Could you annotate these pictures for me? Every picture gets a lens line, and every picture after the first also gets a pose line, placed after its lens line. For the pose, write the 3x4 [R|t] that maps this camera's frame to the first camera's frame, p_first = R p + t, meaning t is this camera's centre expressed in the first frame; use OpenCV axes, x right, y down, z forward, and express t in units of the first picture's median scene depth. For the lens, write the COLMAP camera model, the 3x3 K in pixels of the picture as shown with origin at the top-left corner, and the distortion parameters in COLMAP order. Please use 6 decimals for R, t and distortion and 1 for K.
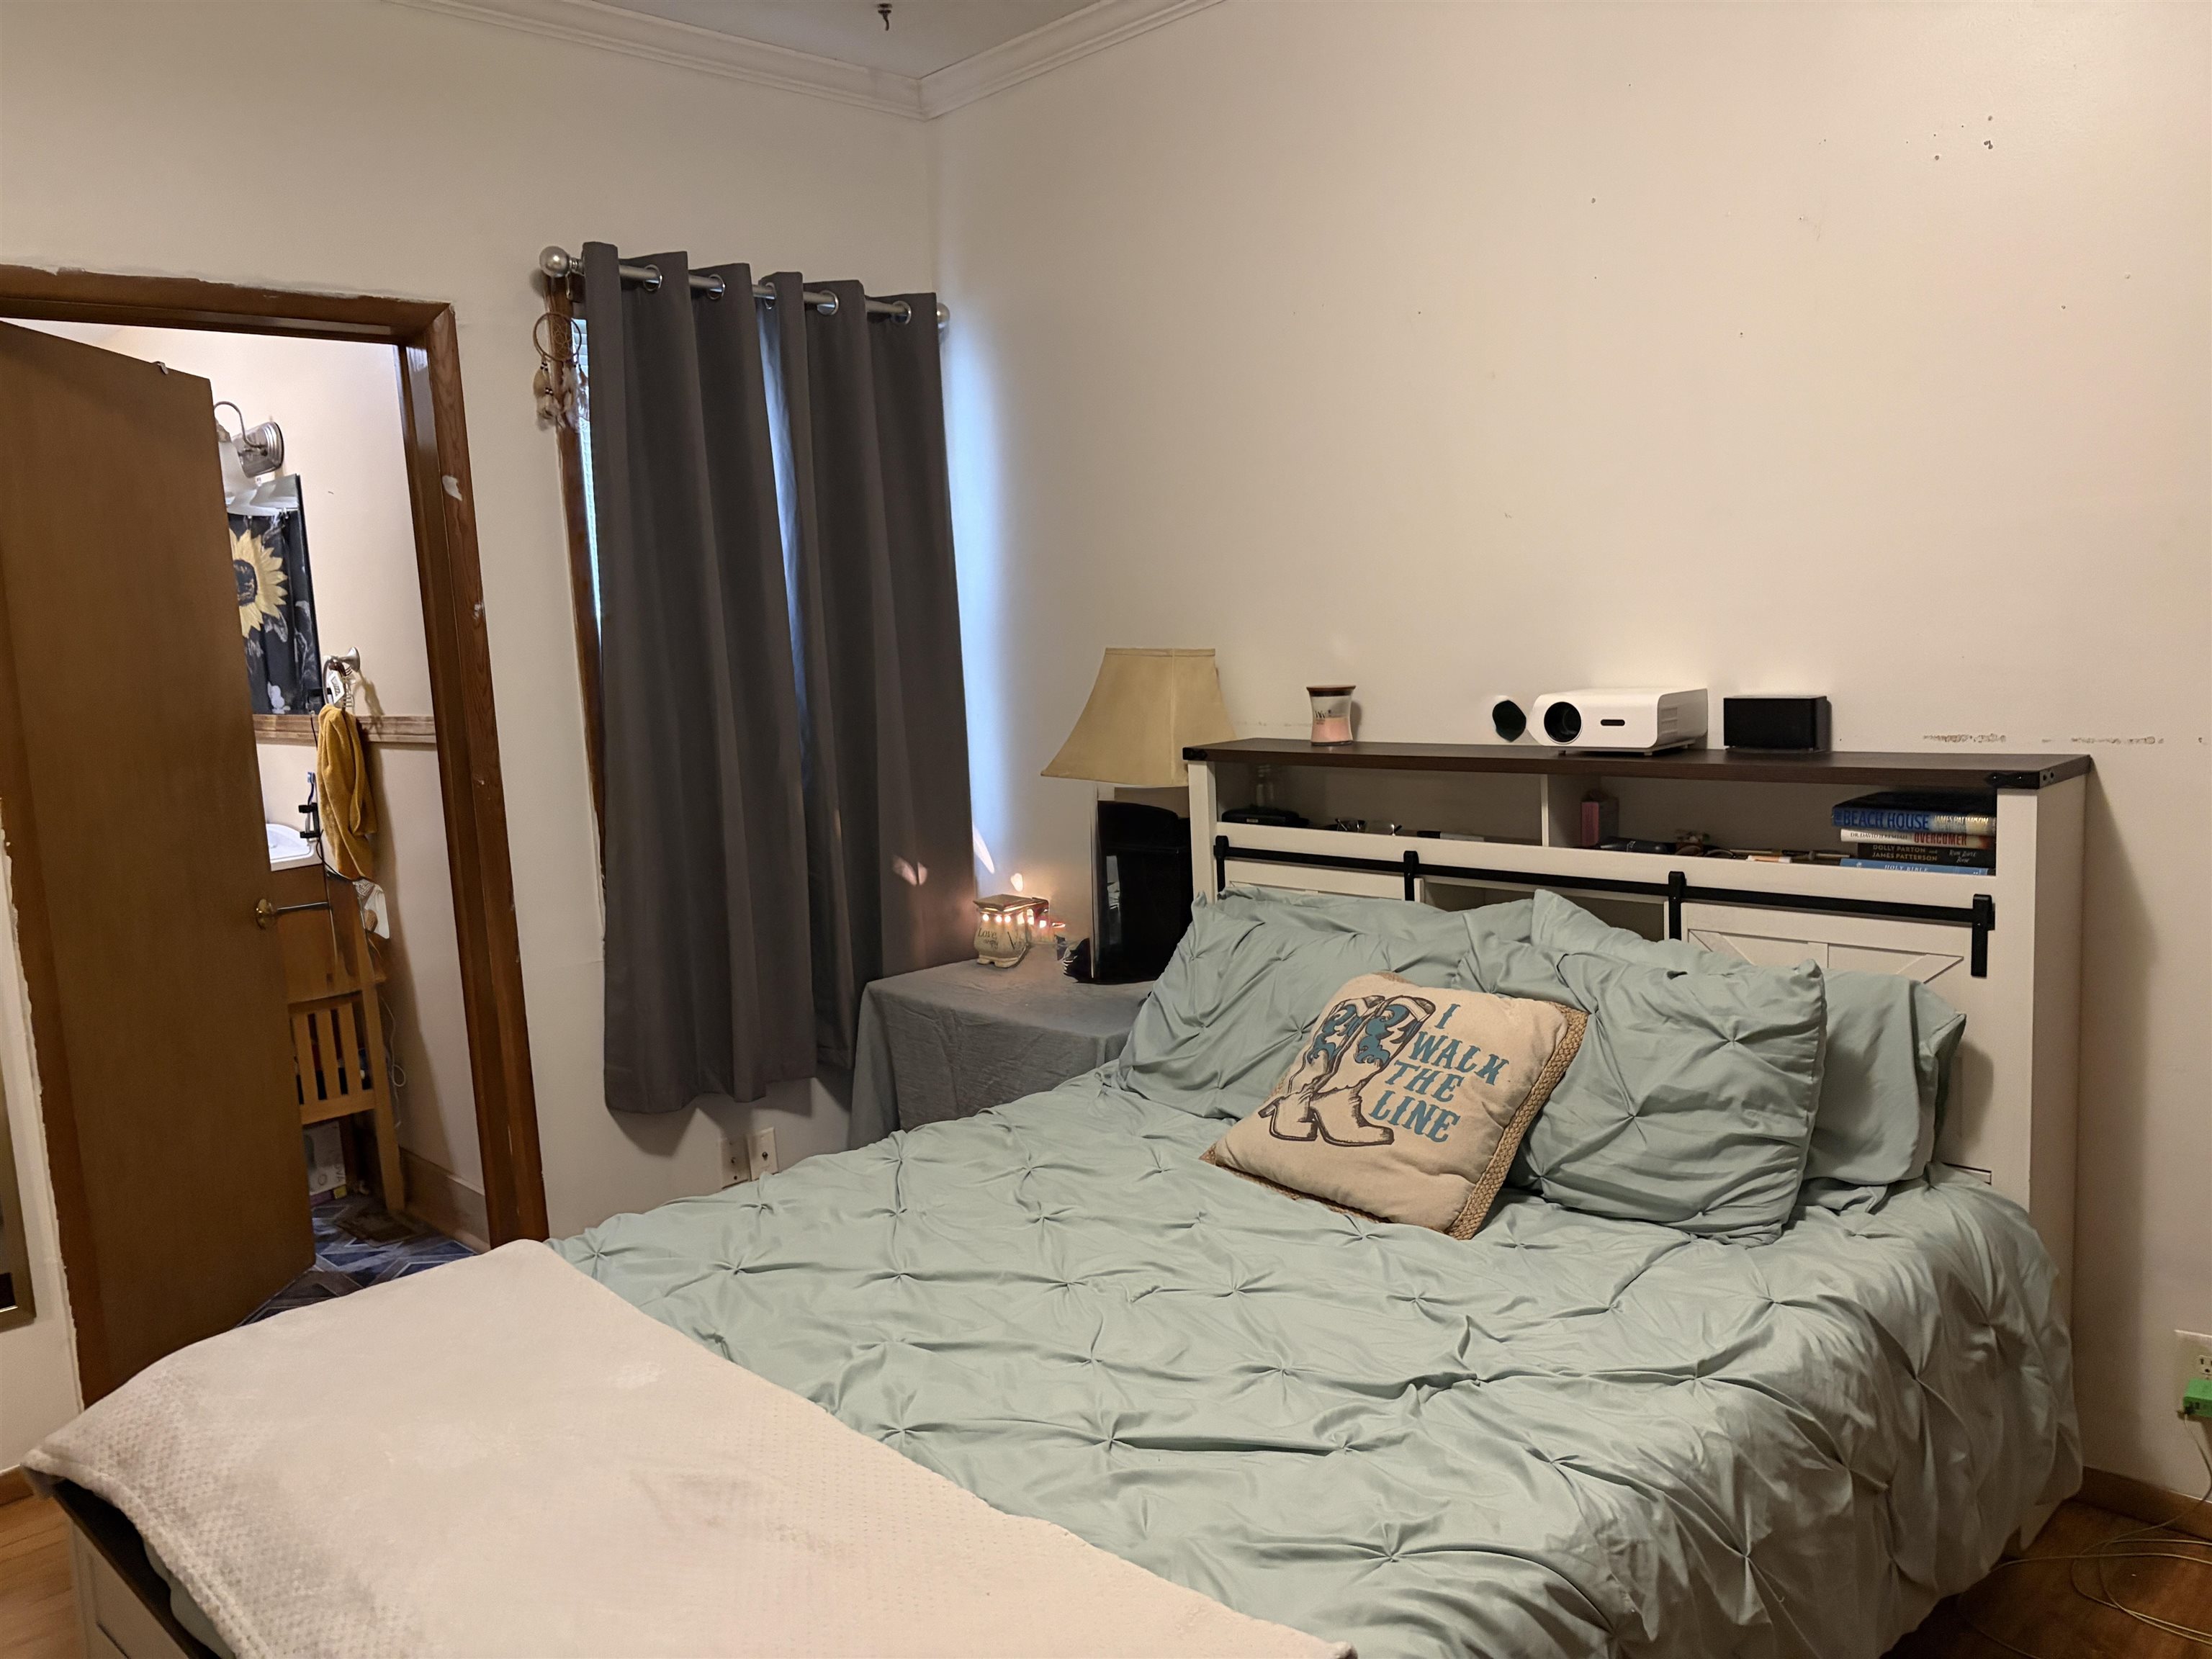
lens RADIAL K [[1670.2, 0, 1120.5], [0, 1670.2, 812.7], [0, 0, 1]] dist [0.065095, -0.075997]
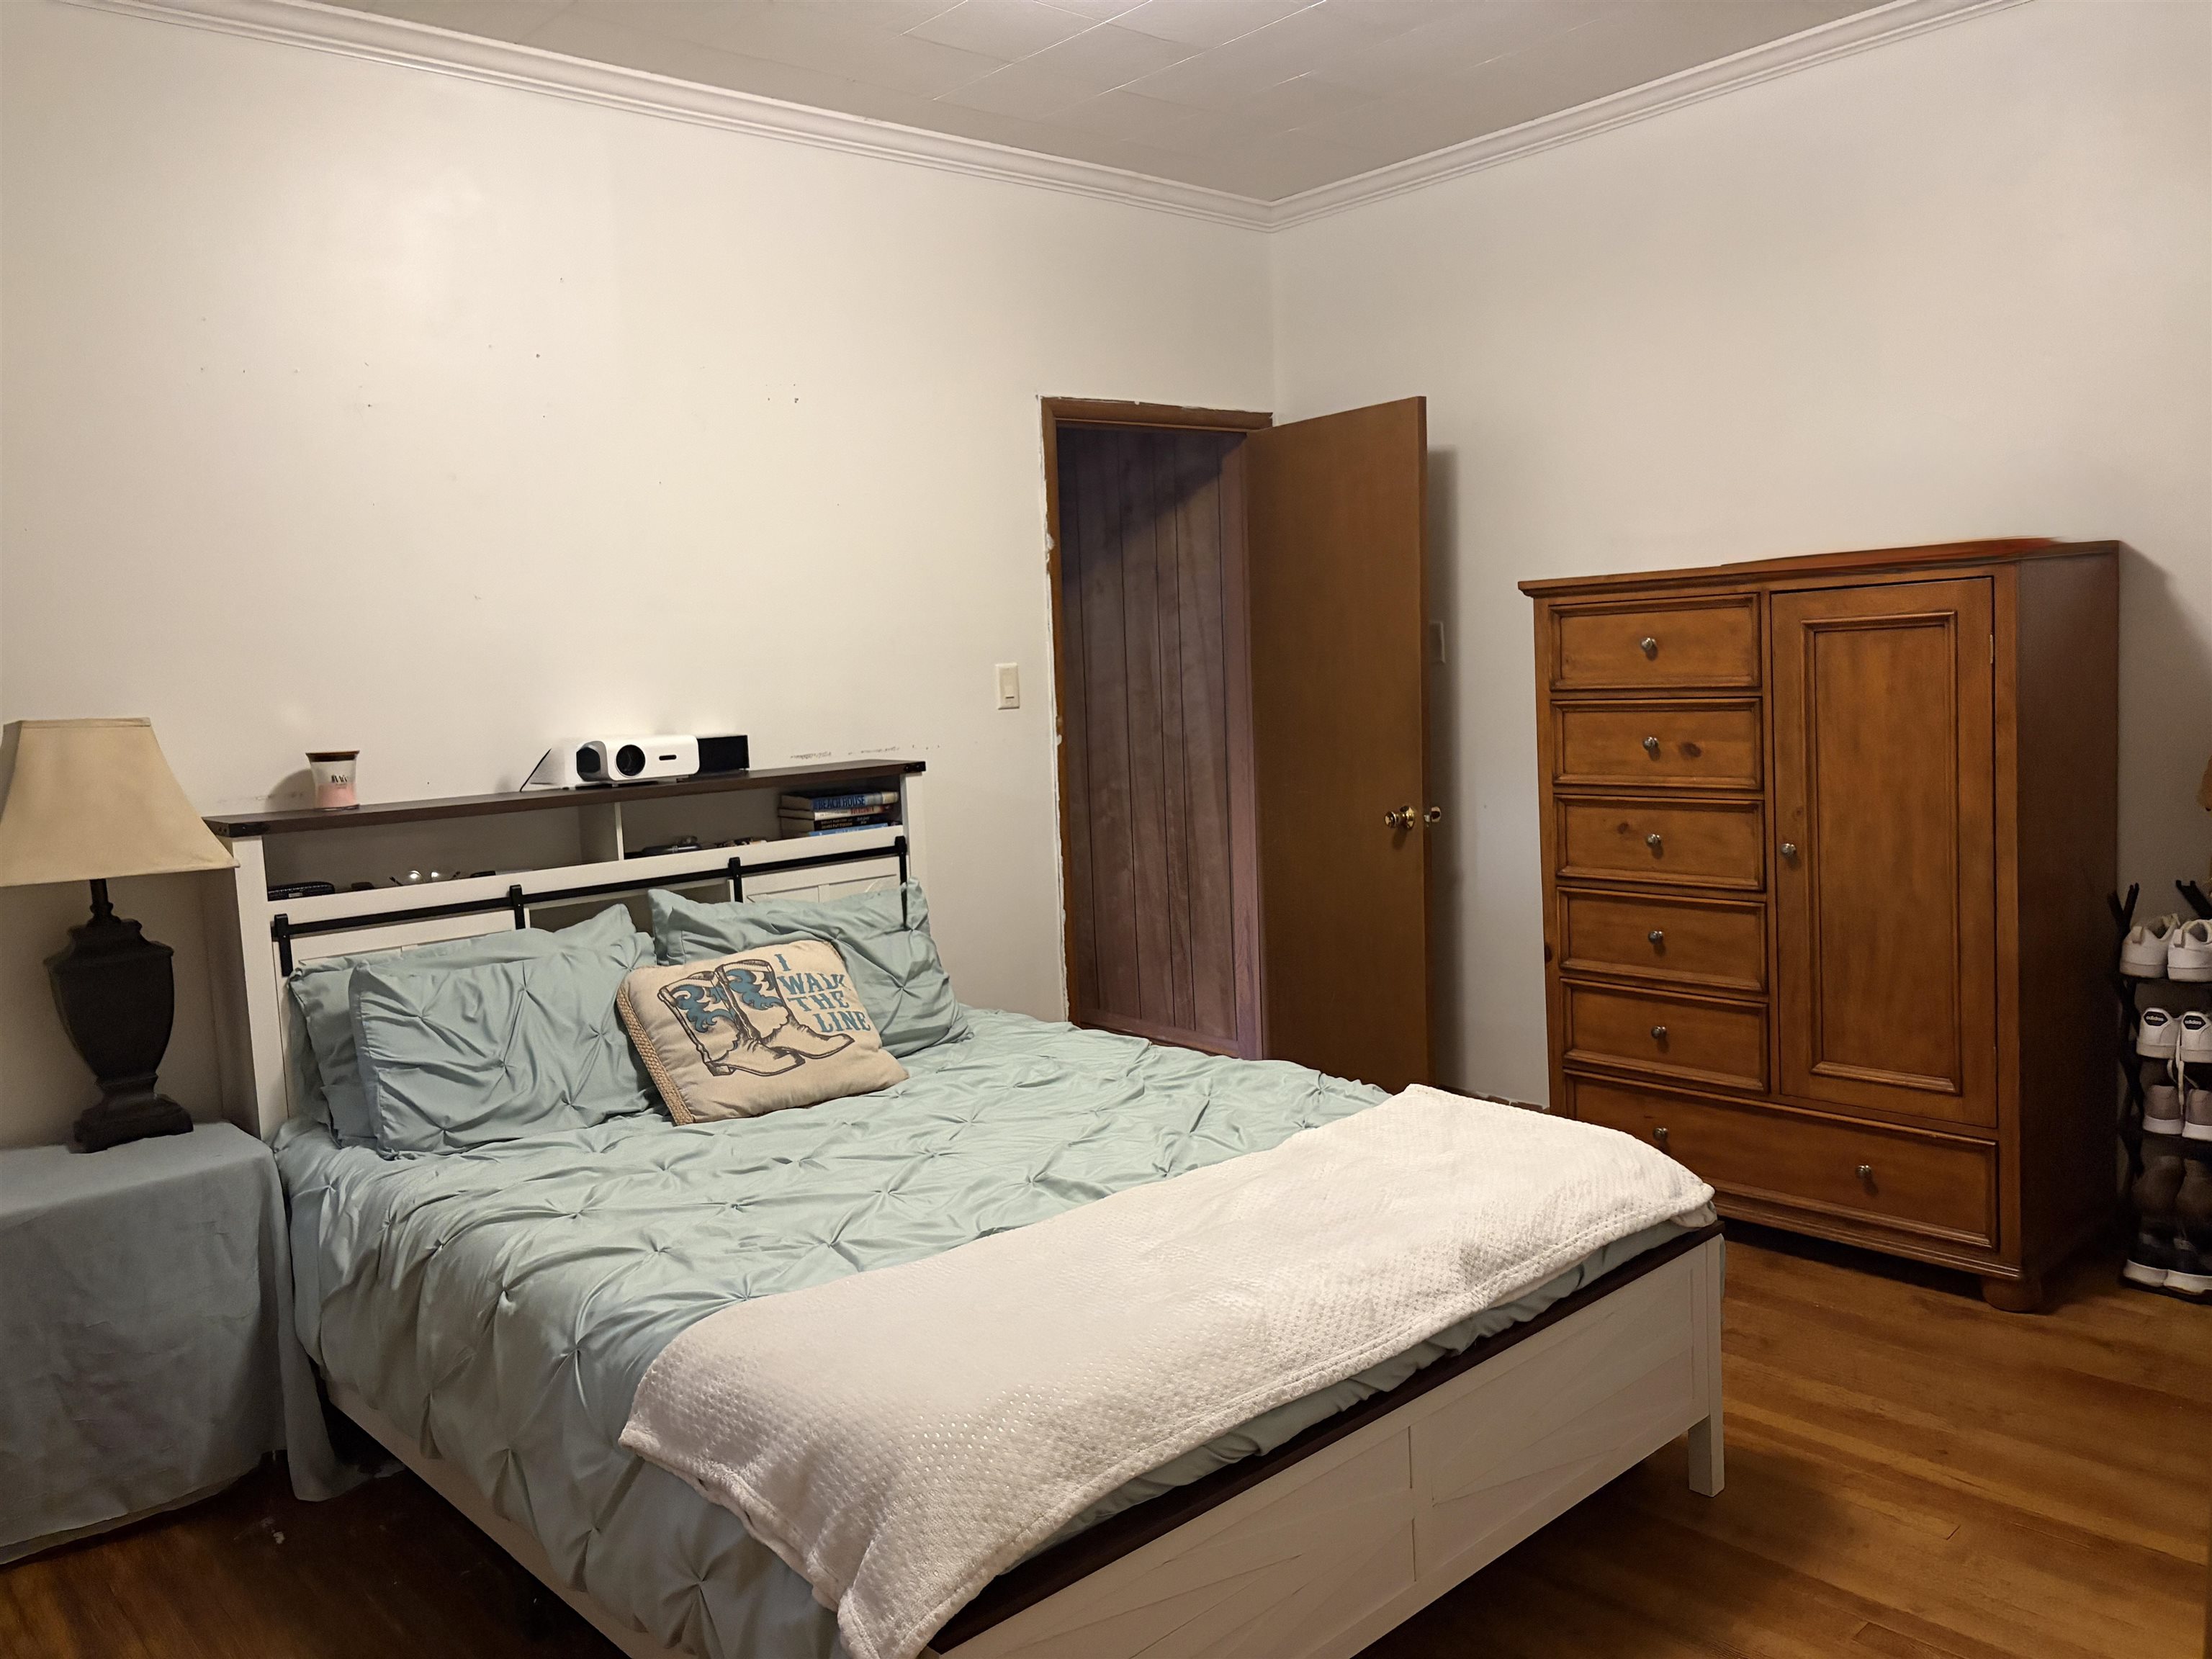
lens RADIAL K [[1670.2, 0, 1120.5], [0, 1670.2, 812.7], [0, 0, 1]] dist [0.065095, -0.075997]
pose [[0.035713, -0.049054, 0.998157, -0.940522], [0.154354, 0.987080, 0.042987, -0.011128], [-0.987370, 0.152535, 0.042823, 0.544291]]
